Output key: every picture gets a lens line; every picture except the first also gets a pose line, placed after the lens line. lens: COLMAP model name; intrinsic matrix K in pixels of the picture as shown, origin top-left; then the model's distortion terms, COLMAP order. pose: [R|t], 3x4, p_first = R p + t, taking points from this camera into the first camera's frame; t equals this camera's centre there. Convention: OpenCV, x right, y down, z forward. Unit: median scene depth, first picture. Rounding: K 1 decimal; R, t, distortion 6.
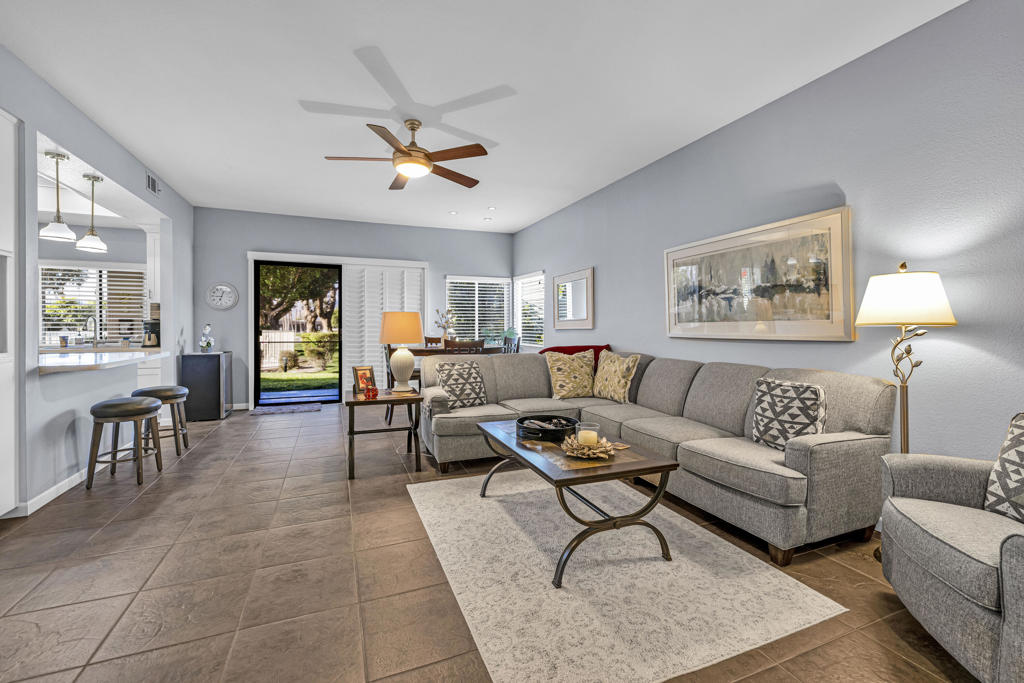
lens RADIAL K [[433.9, 0, 508.9], [0, 433.9, 330.4], [0, 0, 1]] dist [-0.000599, 0.000161]
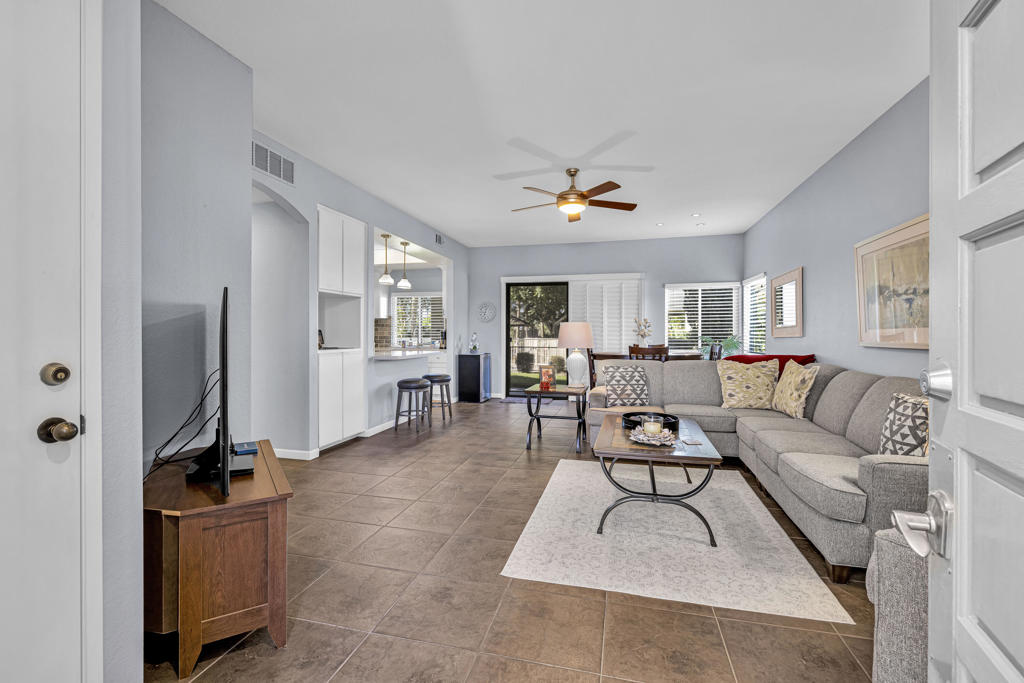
lens RADIAL K [[454.5, 0, 505.1], [0, 454.5, 335.2], [0, 0, 1]] dist [-0.002689, 0.000071]
pose [[0.799931, 0.000195, -0.600093, 0.354755], [-0.005241, 0.999964, -0.006662, 0.002994], [0.600070, 0.008474, 0.799903, -0.135215]]
